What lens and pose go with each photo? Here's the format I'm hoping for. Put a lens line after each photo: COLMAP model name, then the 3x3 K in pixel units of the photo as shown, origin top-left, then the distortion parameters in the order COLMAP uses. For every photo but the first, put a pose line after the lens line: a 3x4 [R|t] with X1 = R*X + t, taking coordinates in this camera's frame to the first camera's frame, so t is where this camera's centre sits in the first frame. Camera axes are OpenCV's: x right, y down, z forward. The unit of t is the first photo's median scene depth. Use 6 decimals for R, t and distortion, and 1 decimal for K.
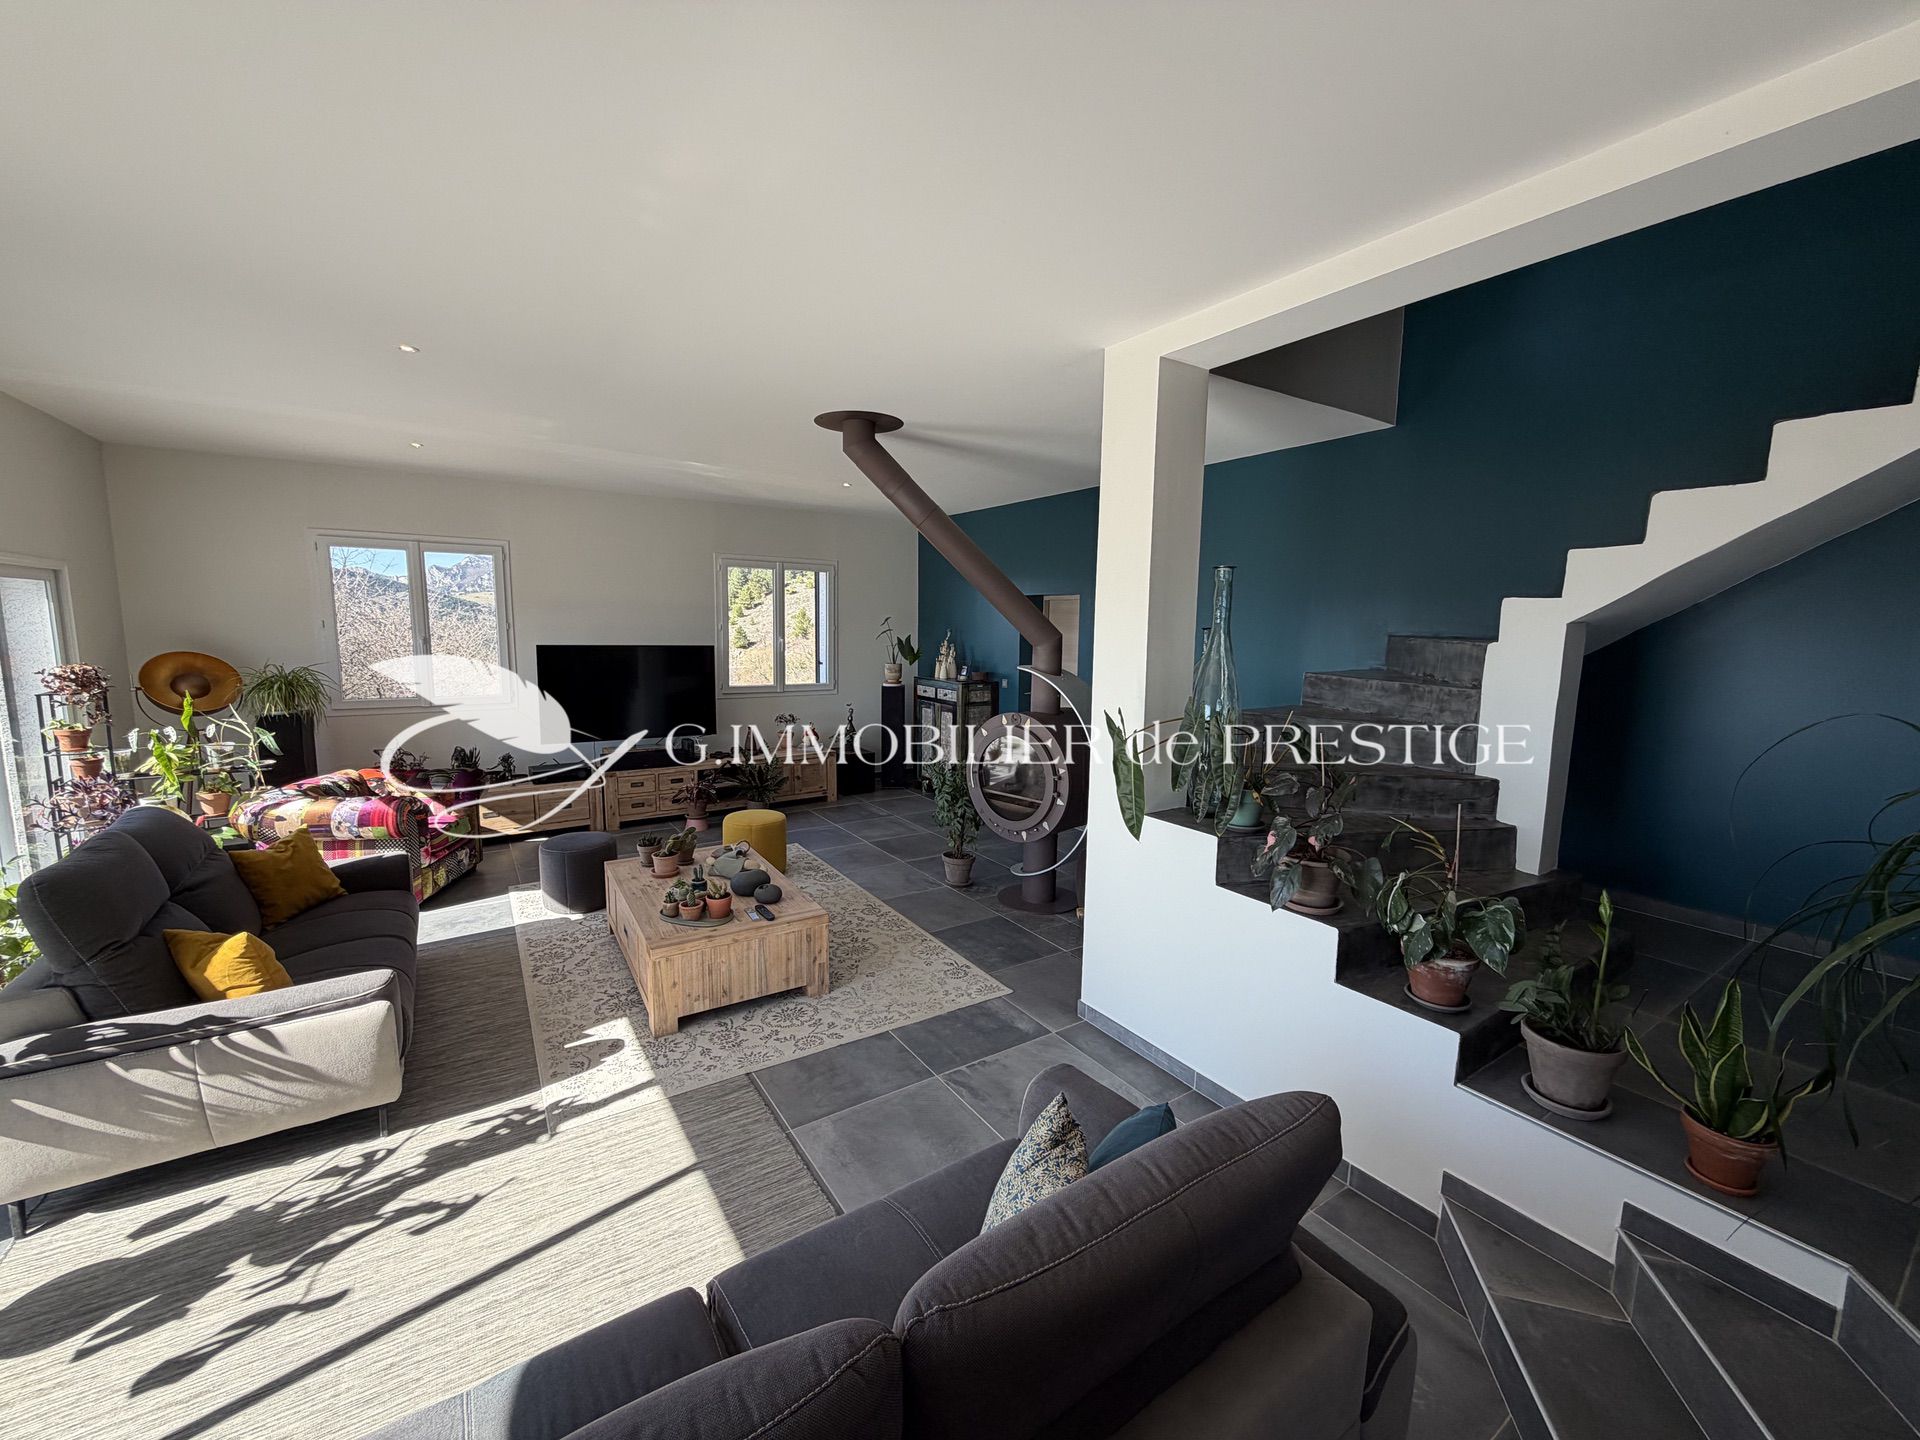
lens RADIAL K [[766.5, 0, 958.1], [0, 766.5, 715.9], [0, 0, 1]] dist [0.000474, -0.000571]
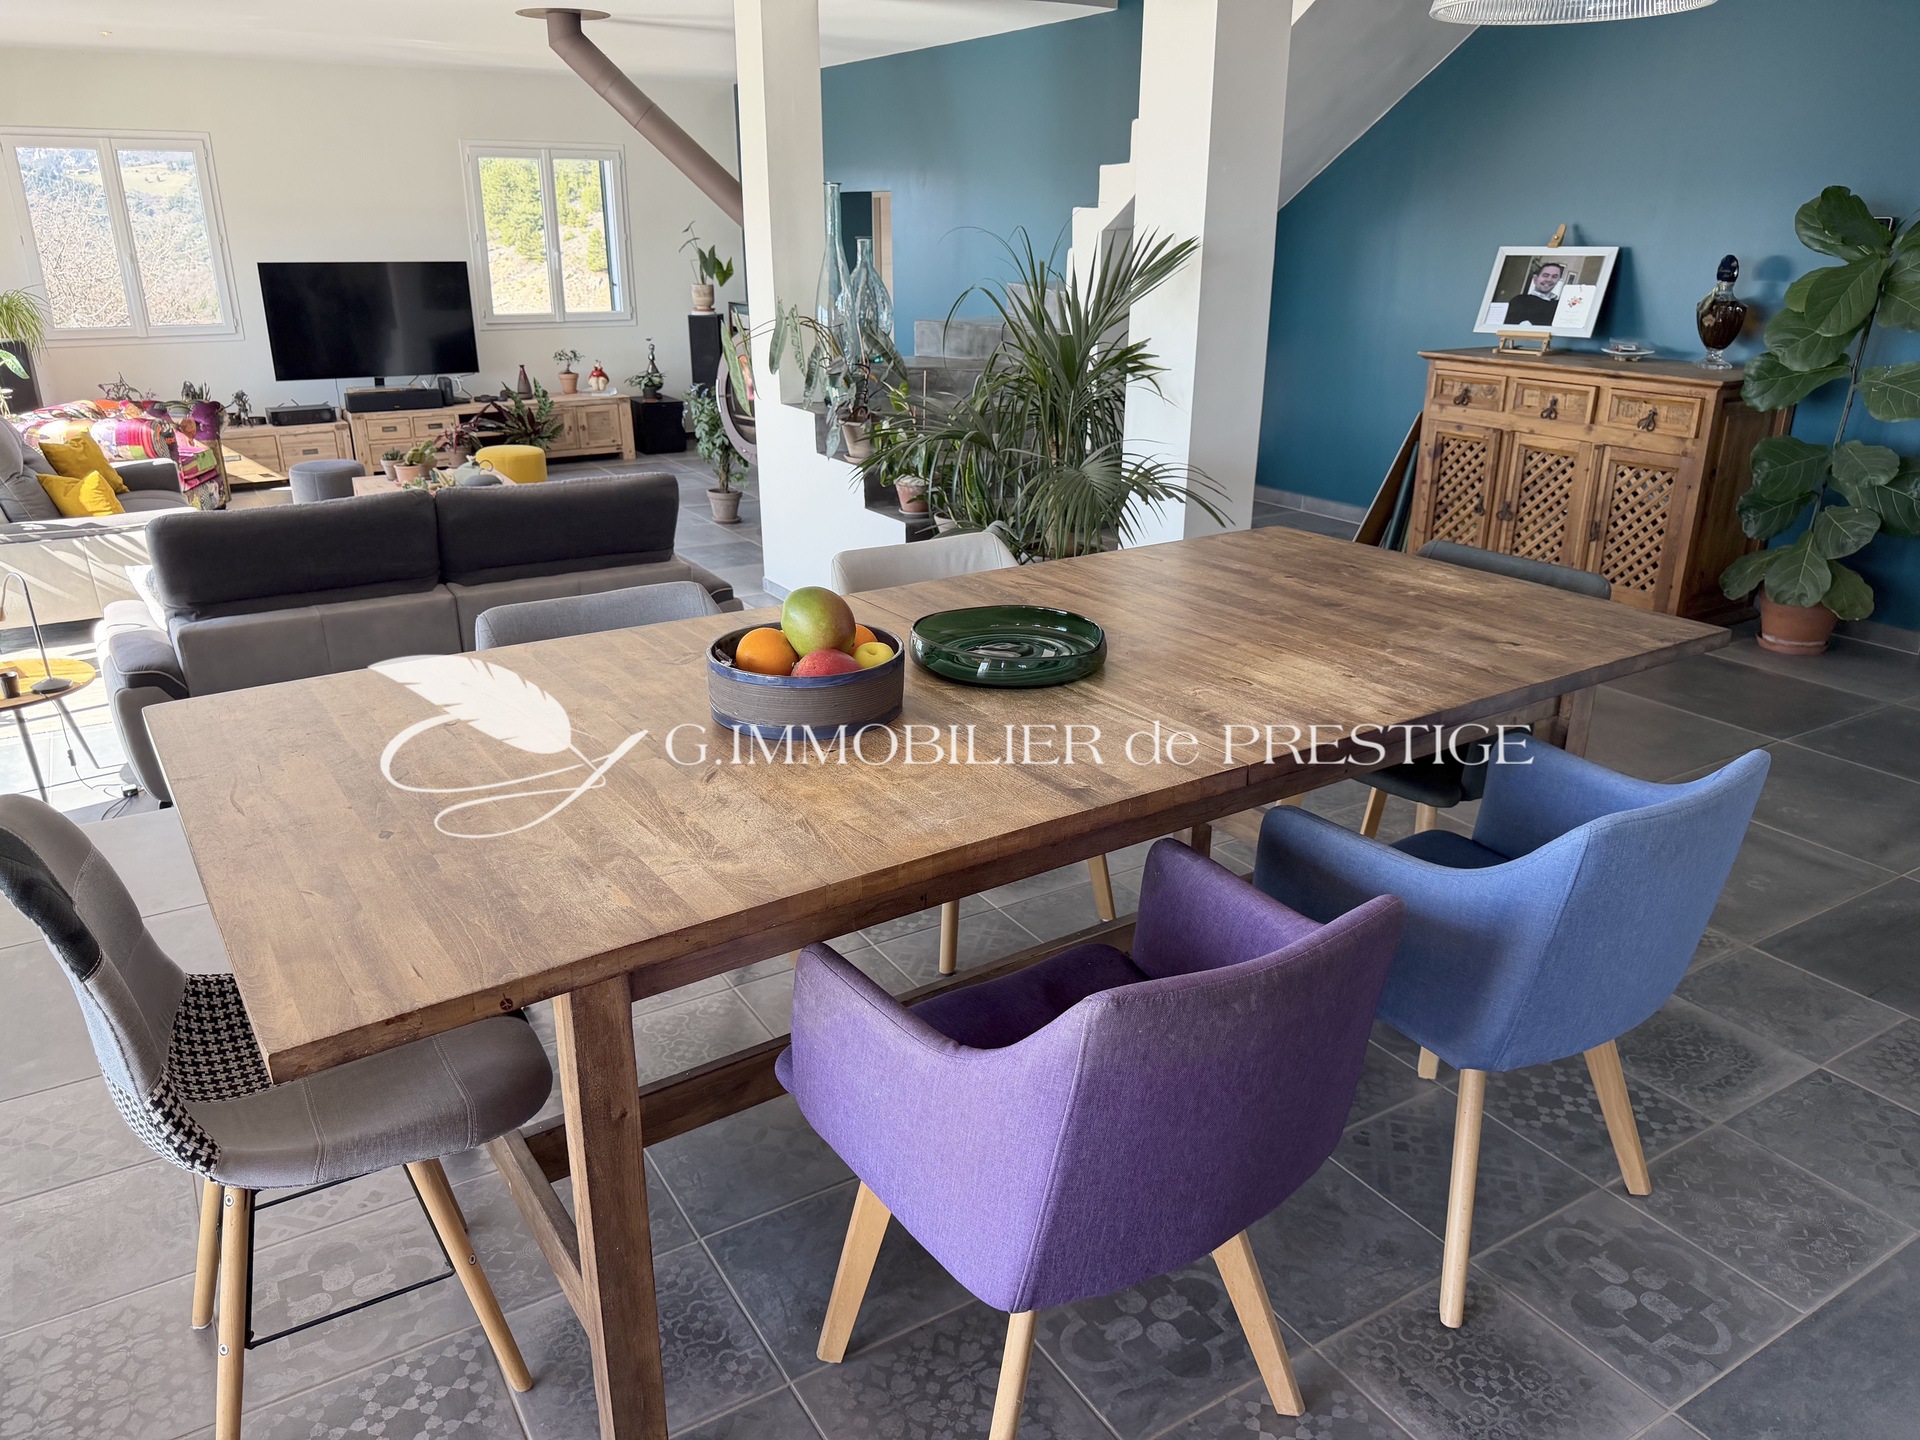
lens RADIAL K [[1384.7, 0, 961.0], [0, 1384.7, 736.8], [0, 0, 1]] dist [0.012127, -0.010562]
pose [[0.999224, 0.002578, -0.039314, 0.415939], [0.006714, 0.972114, 0.234411, 0.089704], [0.038822, -0.234493, 0.971342, -0.836021]]
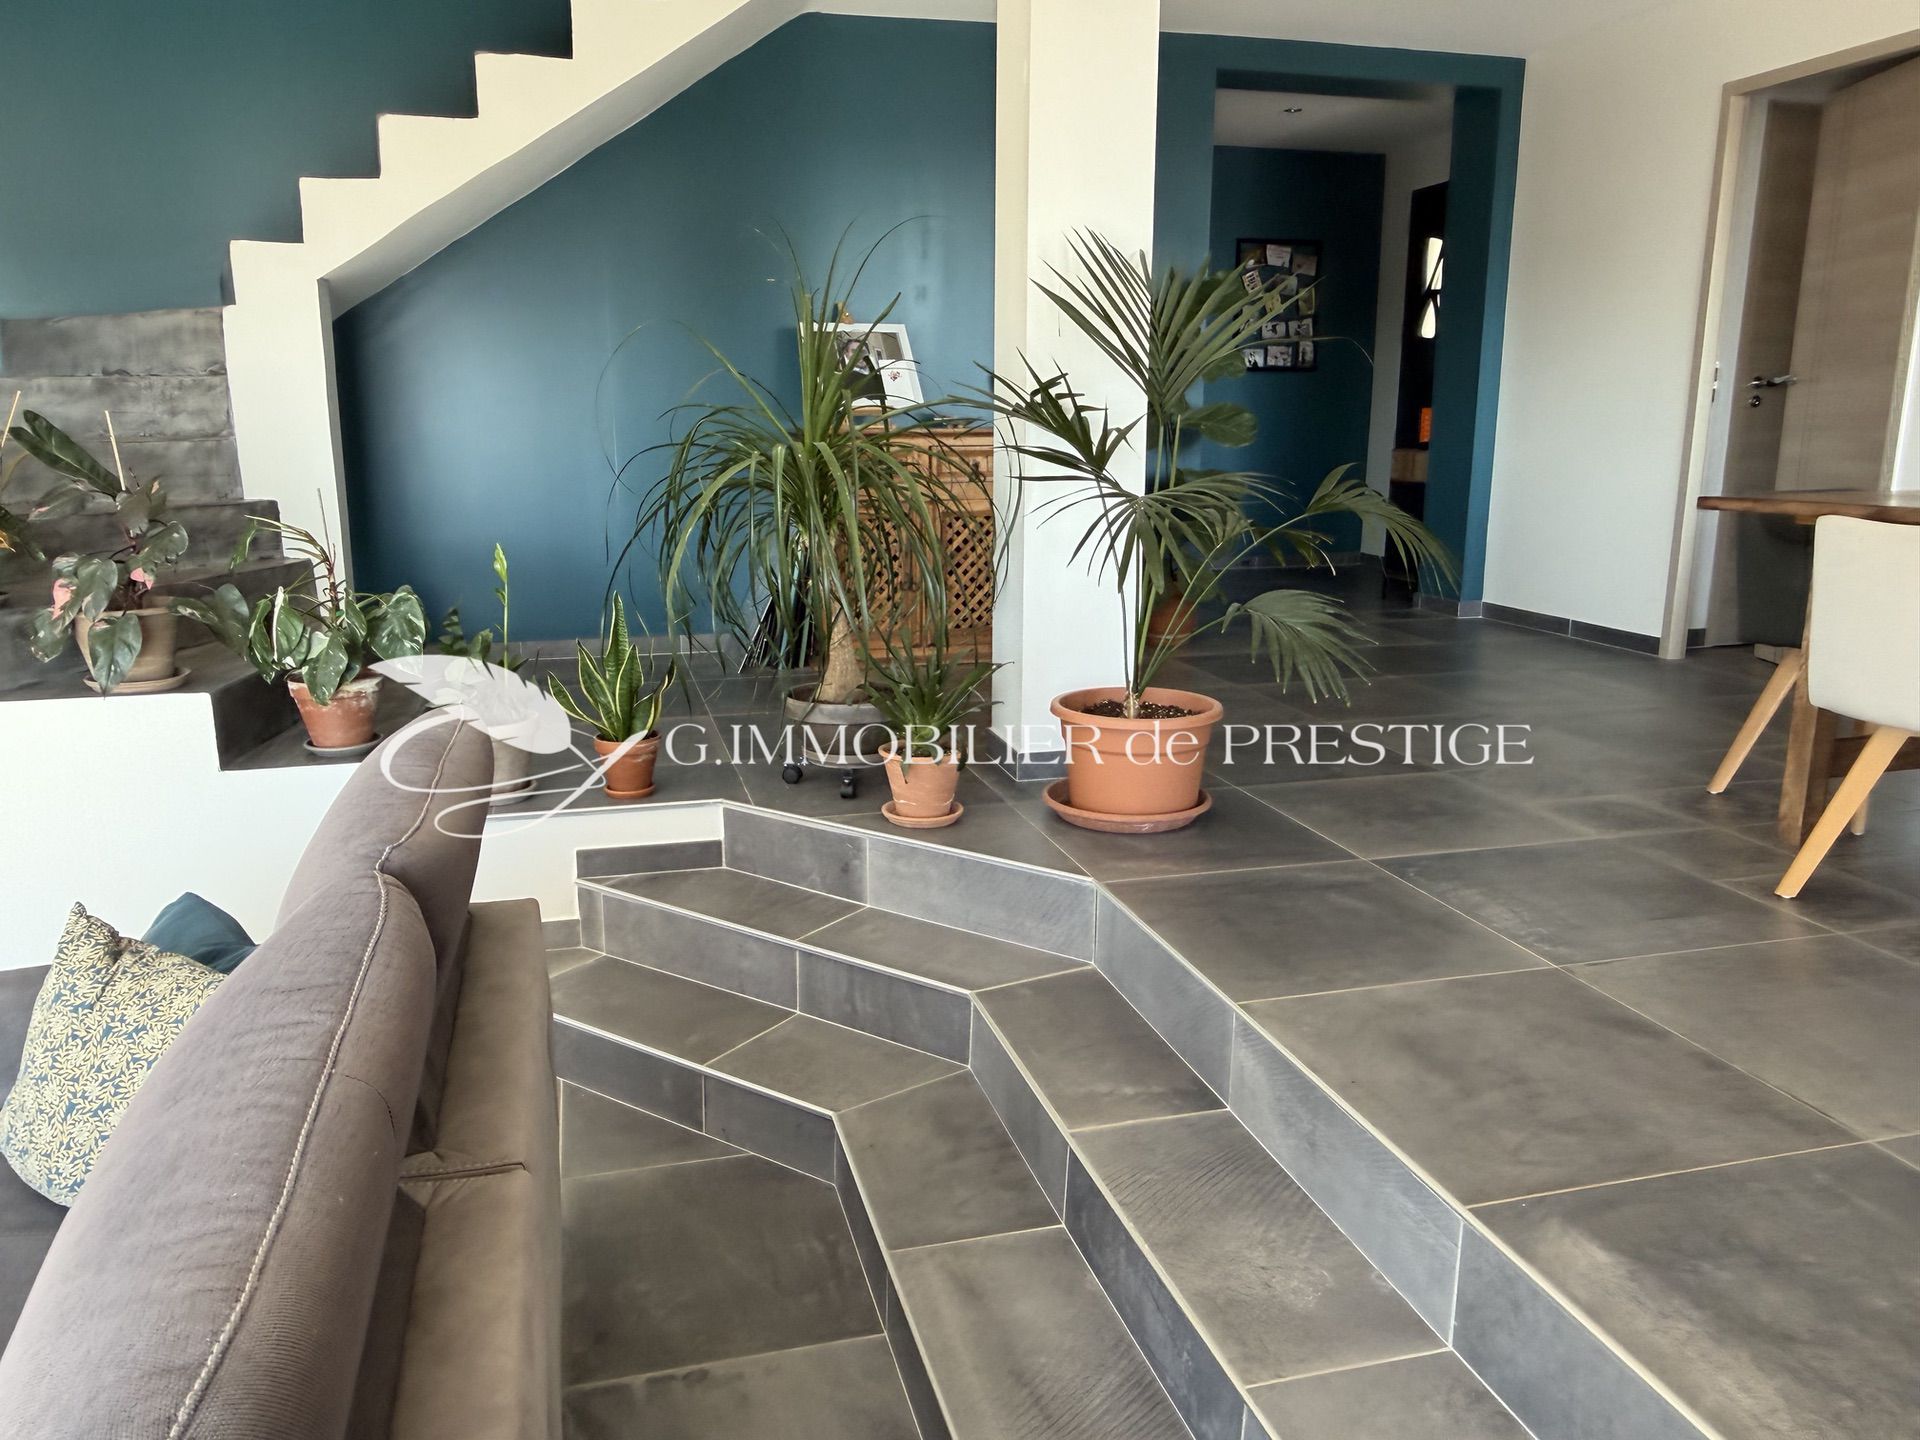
lens RADIAL K [[1384.7, 0, 955.1], [0, 1384.7, 714.6], [0, 0, 1]] dist [0.012127, -0.010562]
pose [[0.313364, -0.217754, 0.924330, -0.245798], [0.130921, 0.973967, 0.185063, 0.082974], [-0.940565, 0.063022, 0.333714, -0.026680]]
